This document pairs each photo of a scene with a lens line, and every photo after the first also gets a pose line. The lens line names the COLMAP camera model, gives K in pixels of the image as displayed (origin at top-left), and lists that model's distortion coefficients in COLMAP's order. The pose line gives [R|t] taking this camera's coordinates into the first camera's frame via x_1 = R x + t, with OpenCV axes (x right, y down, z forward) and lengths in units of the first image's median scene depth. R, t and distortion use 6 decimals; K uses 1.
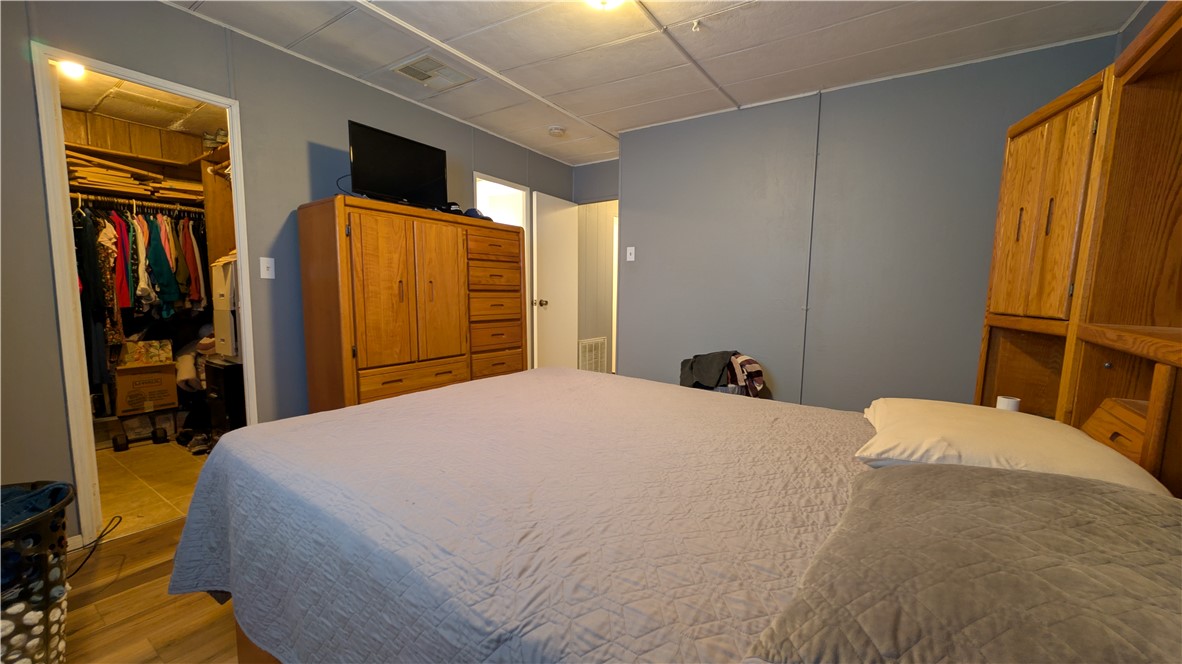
lens RADIAL K [[451.3, 0, 591.8], [0, 451.3, 337.6], [0, 0, 1]] dist [0.003333, 0.000489]
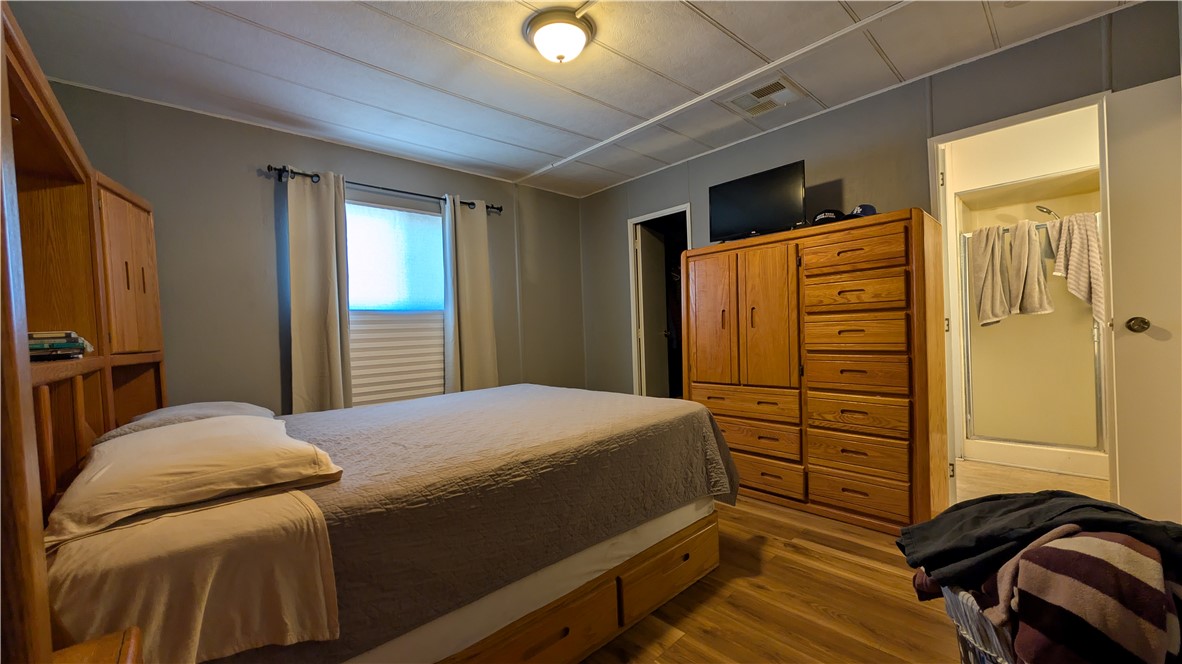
lens RADIAL K [[451.3, 0, 595.1], [0, 451.3, 332.6], [0, 0, 1]] dist [0.003333, 0.000489]
pose [[-0.219891, 0.003622, -0.975518, 0.696734], [-0.062328, 0.997898, 0.017755, -0.064965], [0.973531, 0.064706, -0.219203, 0.883217]]
